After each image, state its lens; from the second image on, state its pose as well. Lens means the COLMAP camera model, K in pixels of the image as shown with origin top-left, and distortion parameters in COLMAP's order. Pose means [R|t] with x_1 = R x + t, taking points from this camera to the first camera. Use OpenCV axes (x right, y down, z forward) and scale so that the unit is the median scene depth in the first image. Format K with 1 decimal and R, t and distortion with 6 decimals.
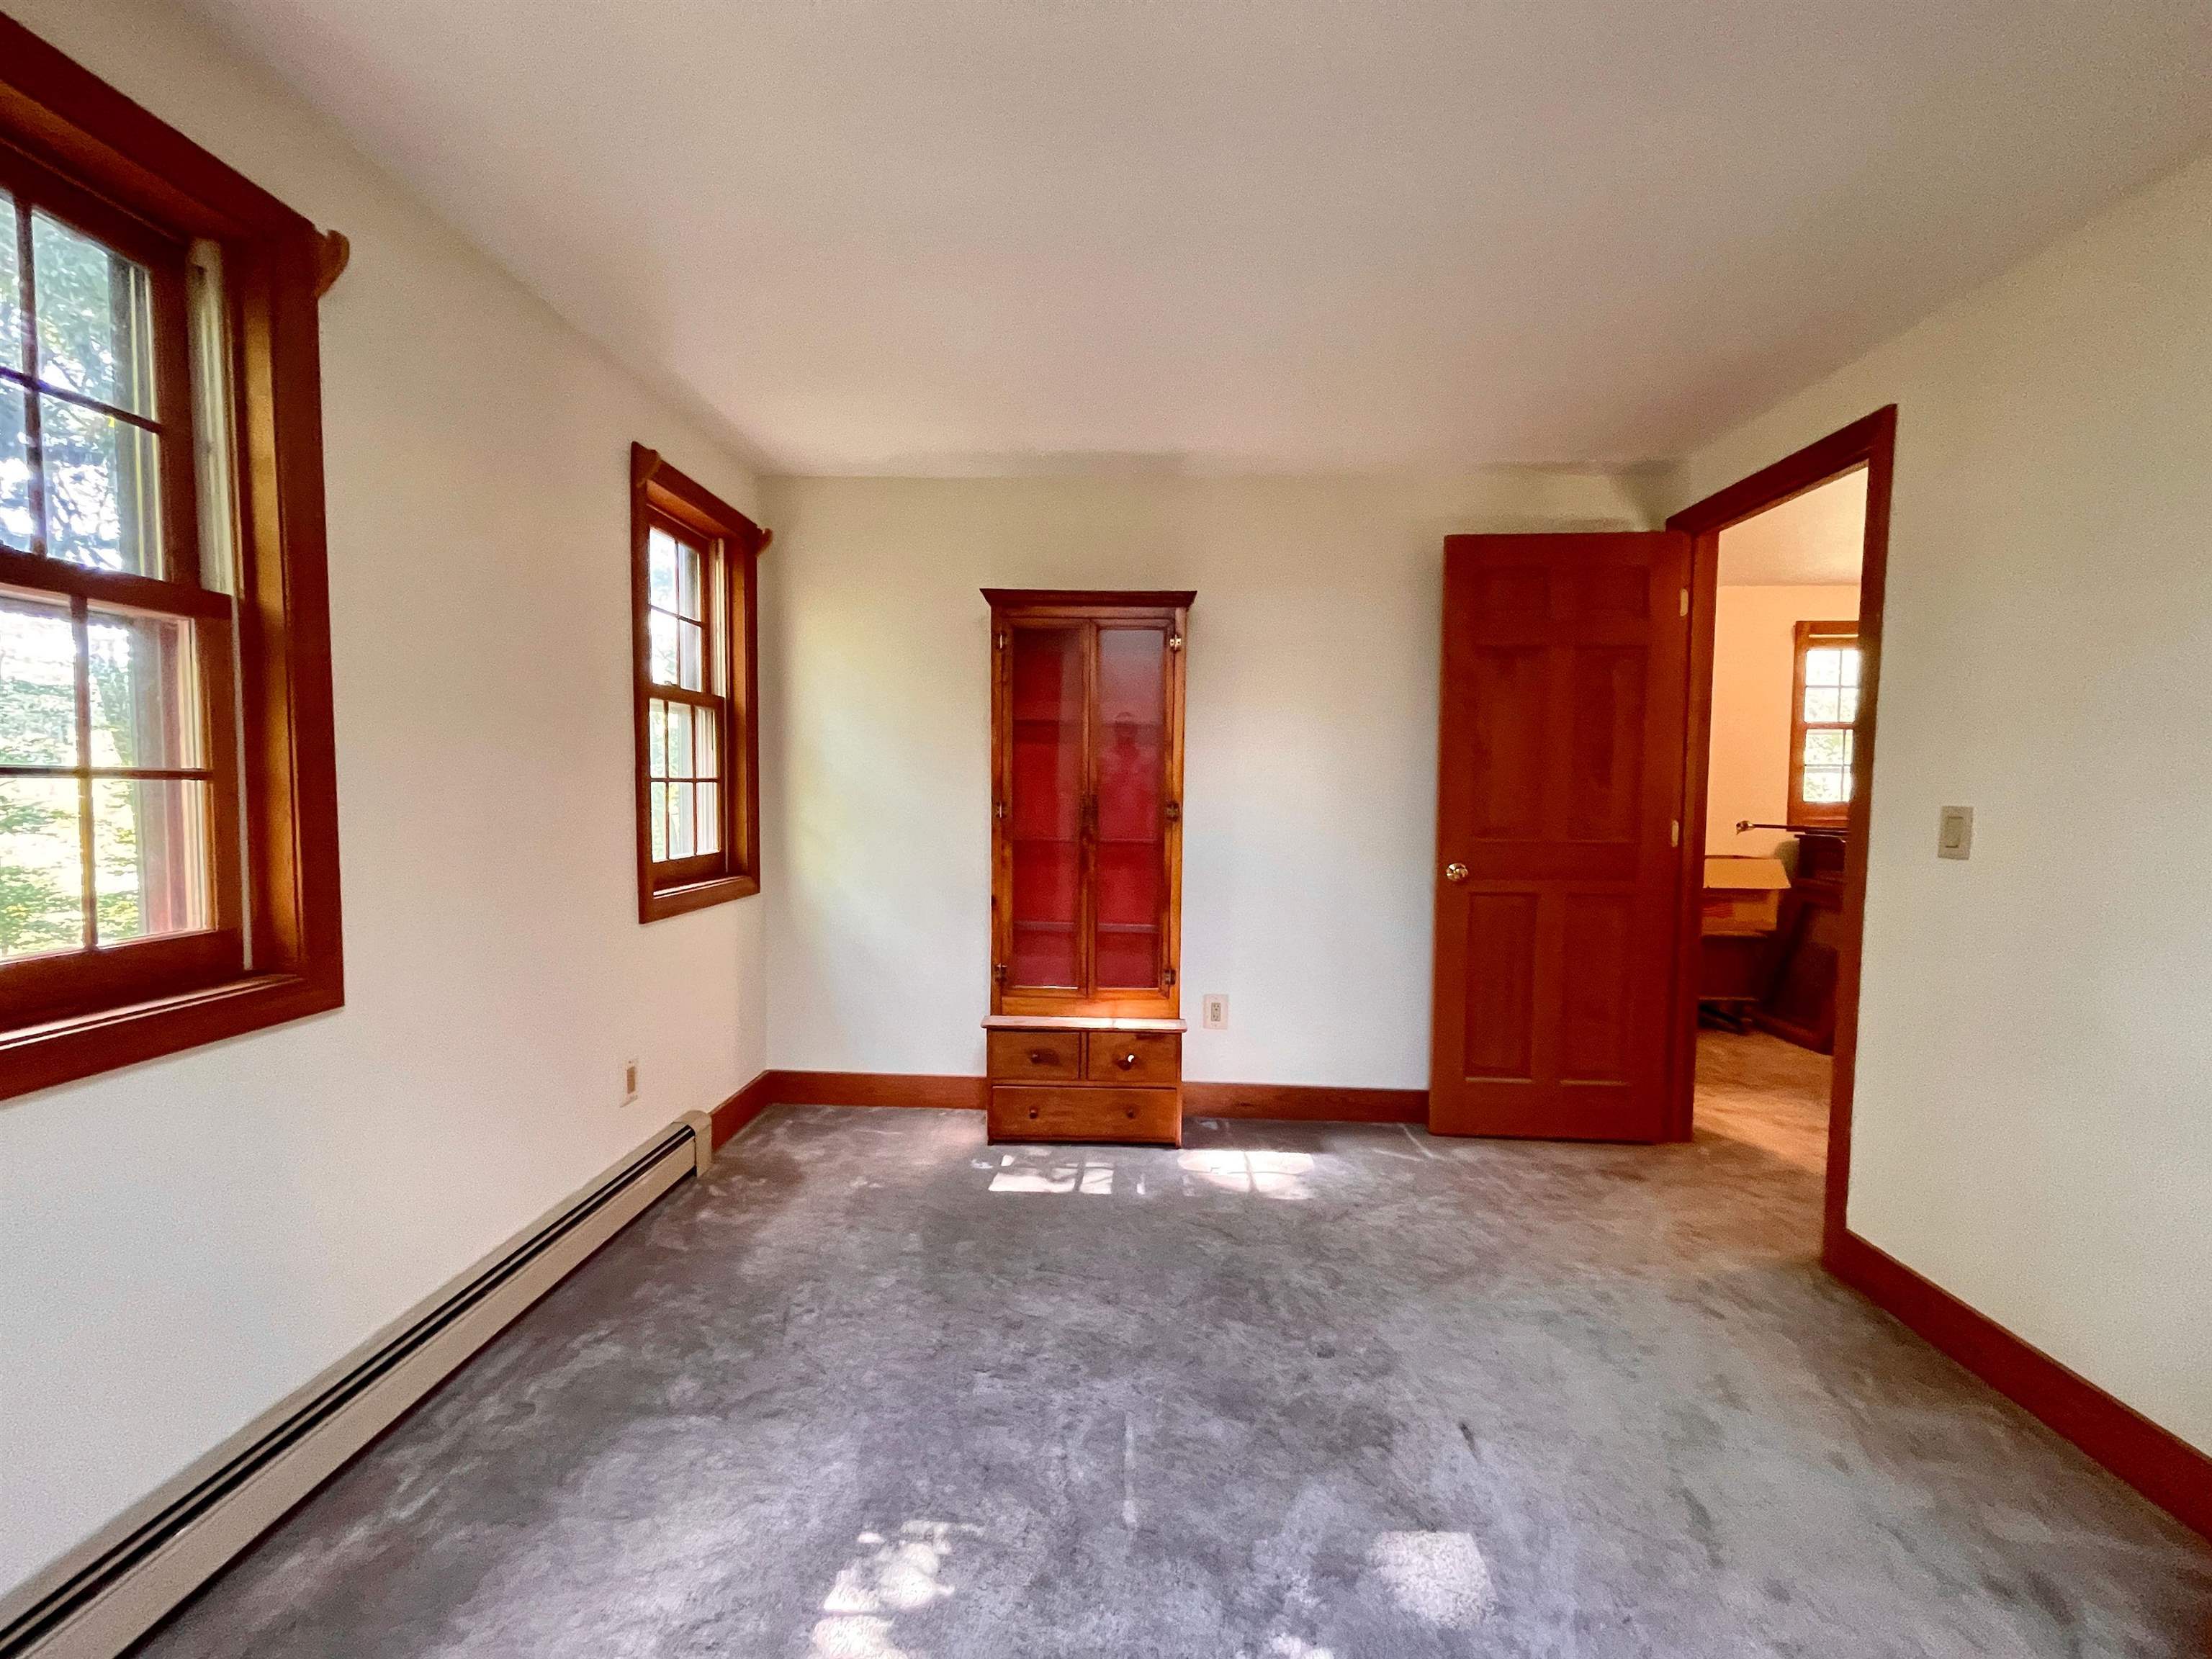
lens RADIAL K [[883.8, 0, 1098.6], [0, 883.8, 821.4], [0, 0, 1]] dist [0.002135, 0.000141]
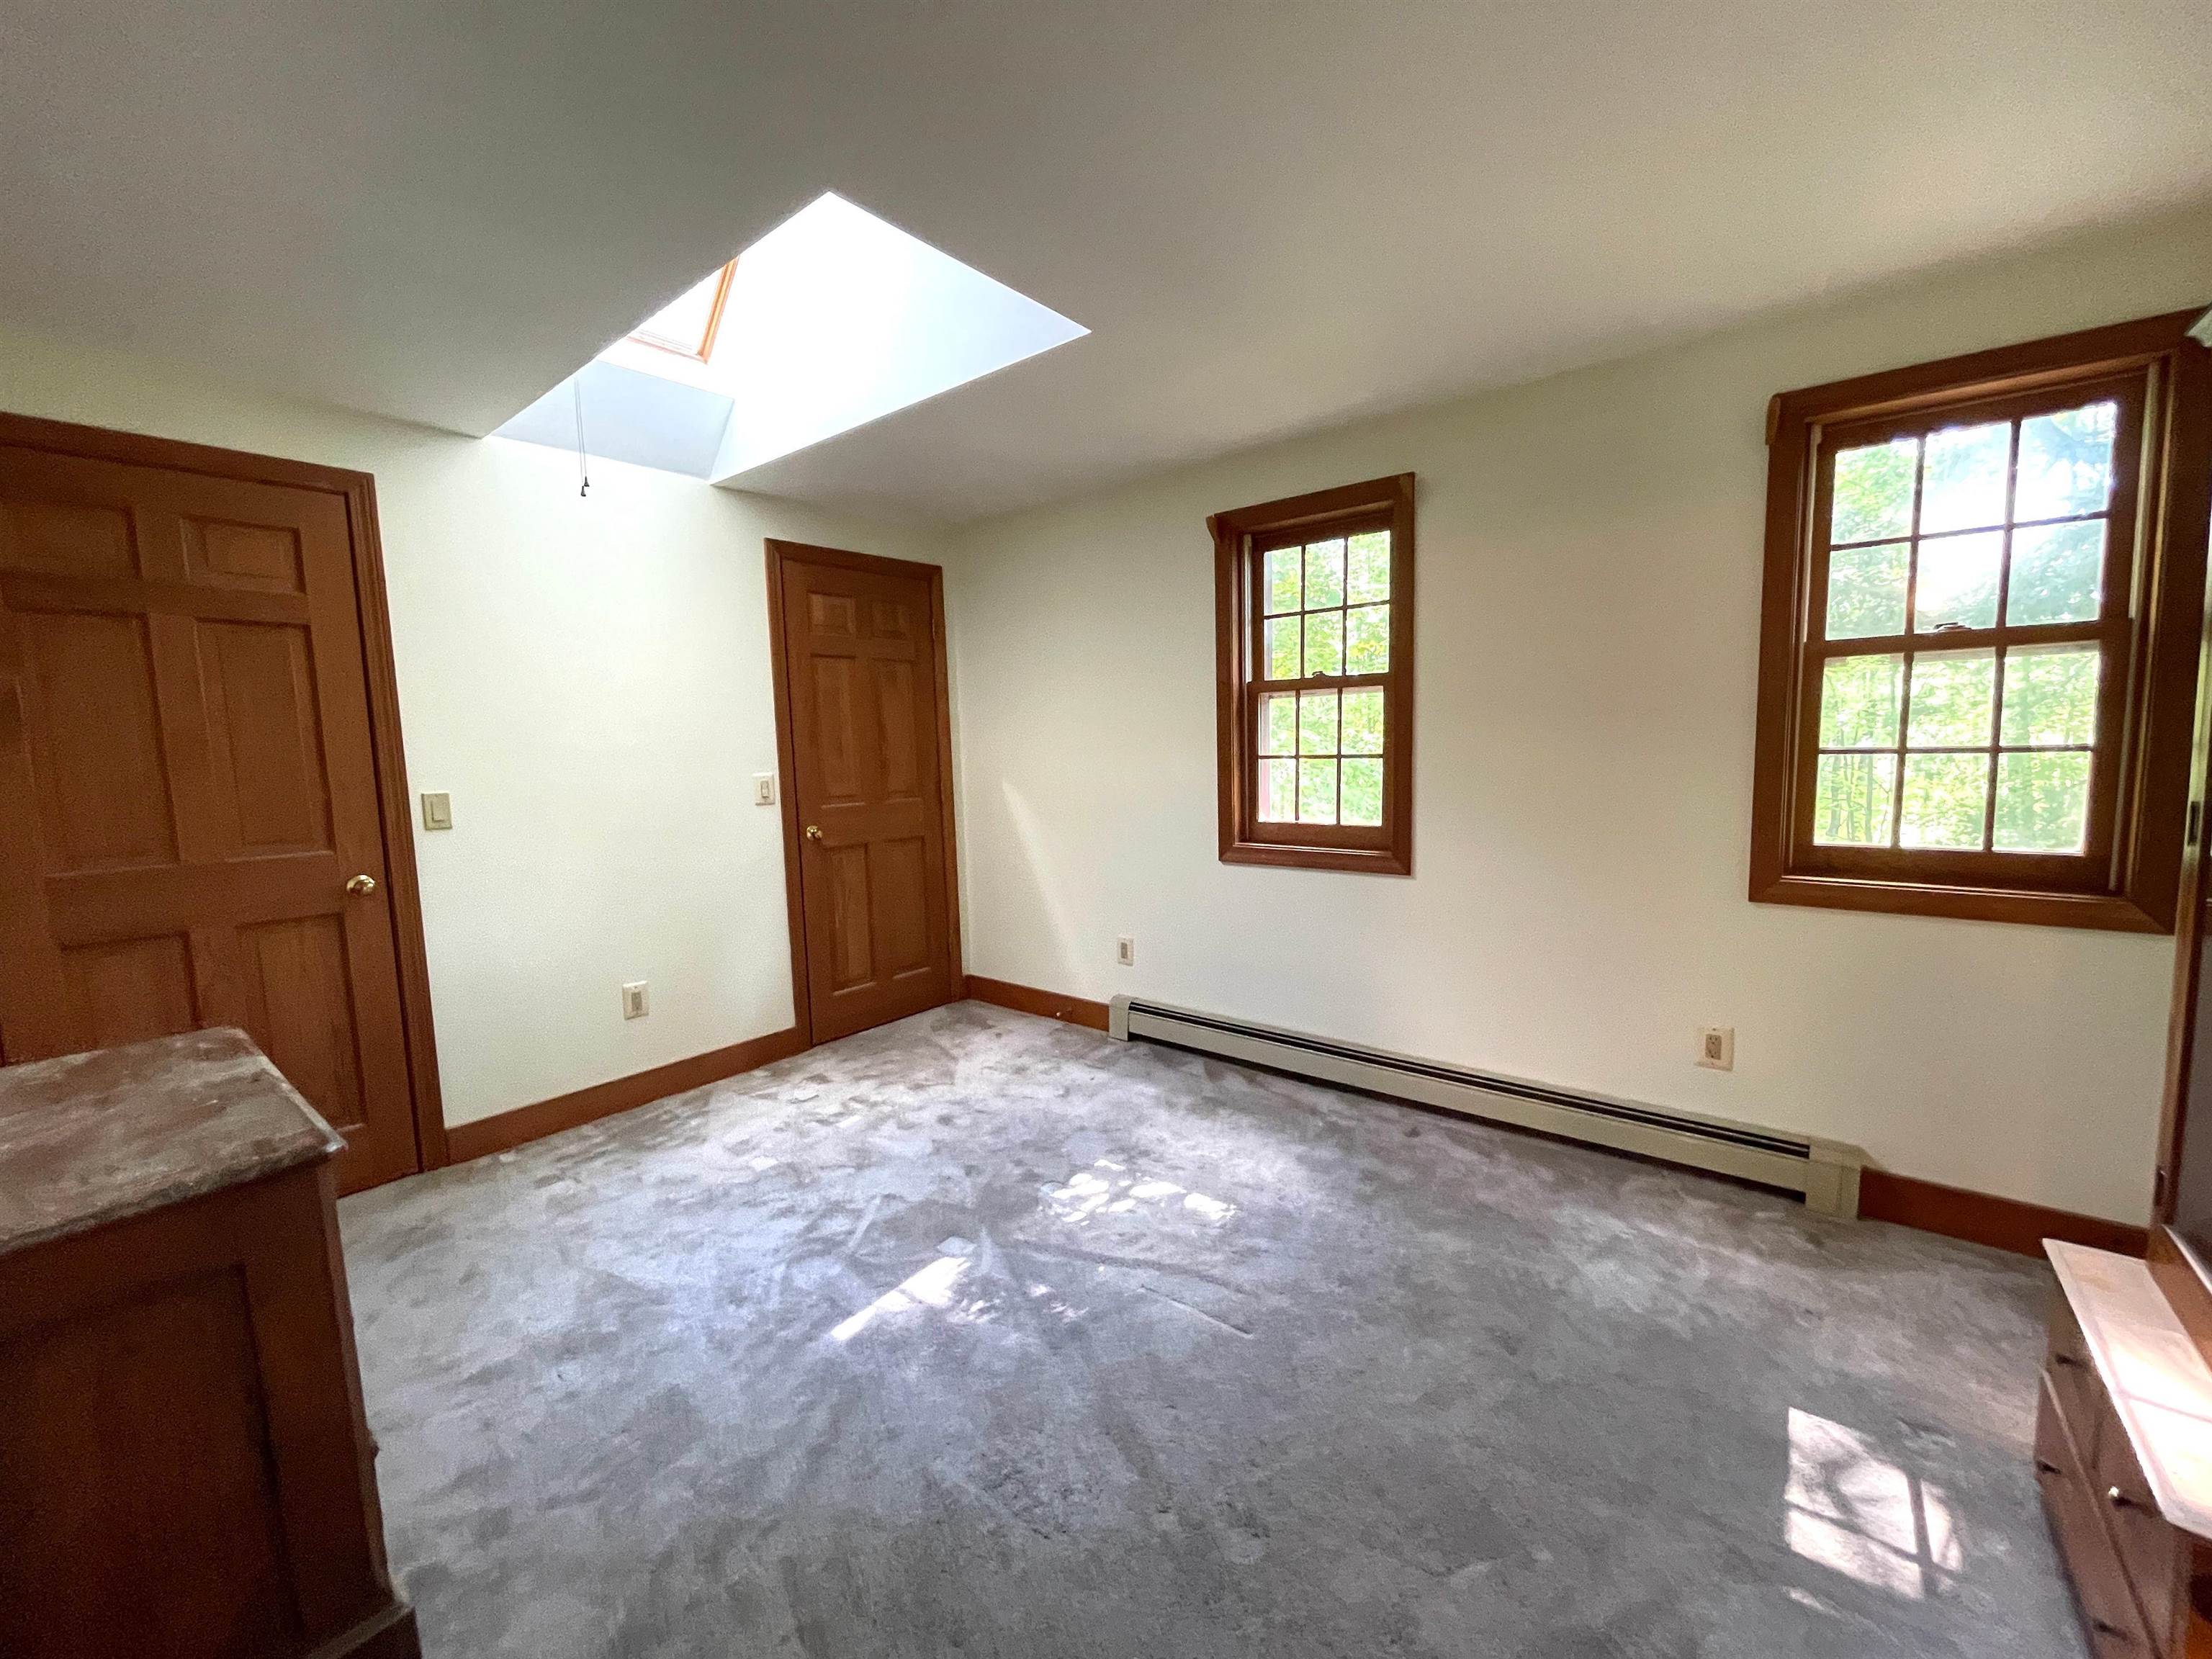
lens RADIAL K [[883.8, 0, 1104.3], [0, 883.8, 836.5], [0, 0, 1]] dist [0.002135, 0.000141]
pose [[-0.596441, 0.090319, -0.797559, 0.653349], [-0.015442, 0.992174, 0.123906, -0.057930], [0.802508, 0.086218, -0.590378, 0.988805]]
